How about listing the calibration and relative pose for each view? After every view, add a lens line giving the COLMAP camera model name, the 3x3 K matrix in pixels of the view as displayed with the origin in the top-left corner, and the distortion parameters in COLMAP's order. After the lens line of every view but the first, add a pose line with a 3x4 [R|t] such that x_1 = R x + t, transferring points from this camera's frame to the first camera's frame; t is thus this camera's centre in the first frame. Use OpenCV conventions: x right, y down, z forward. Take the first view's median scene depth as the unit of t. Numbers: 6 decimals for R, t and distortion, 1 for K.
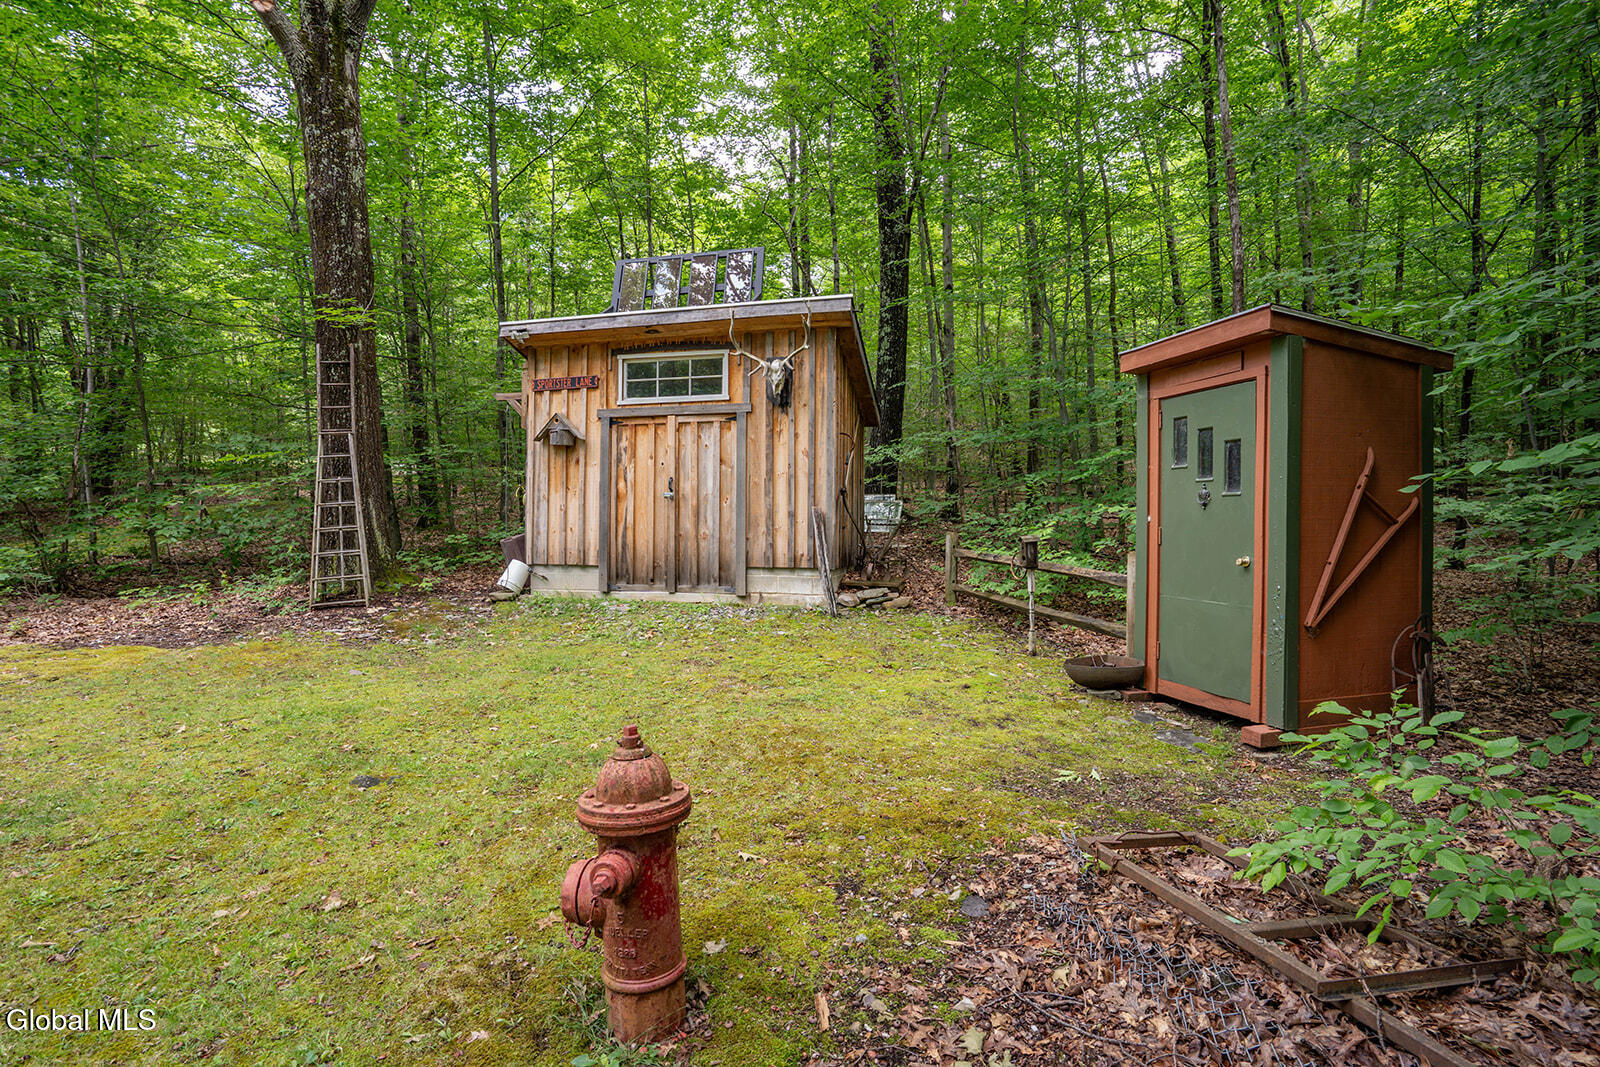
lens RADIAL K [[754.0, 0, 801.5], [0, 754.0, 536.1], [0, 0, 1]] dist [-0.033759, 0.000342]
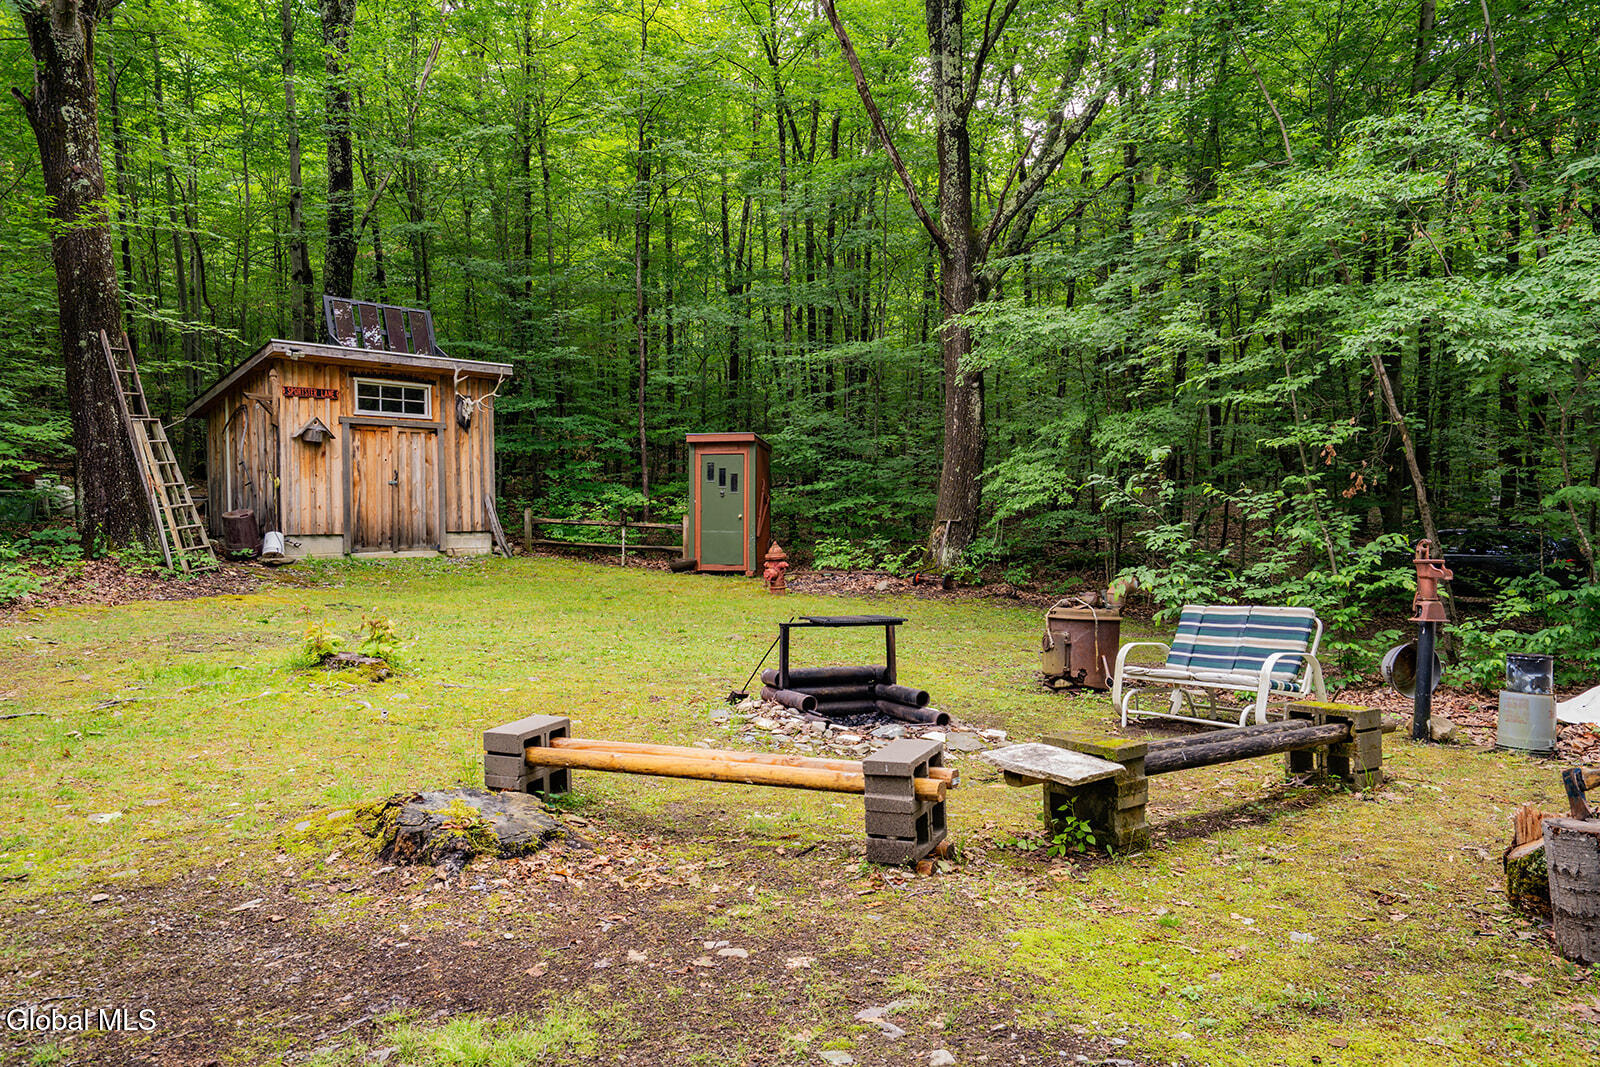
lens RADIAL K [[1151.8, 0, 799.6], [0, 1151.8, 532.1], [0, 0, 1]] dist [0.000353, 0.000339]
pose [[0.434165, -0.017747, 0.900658, -1.777833], [0.014432, 0.999815, 0.012744, 0.021335], [-0.900718, 0.007466, 0.434341, -0.615327]]
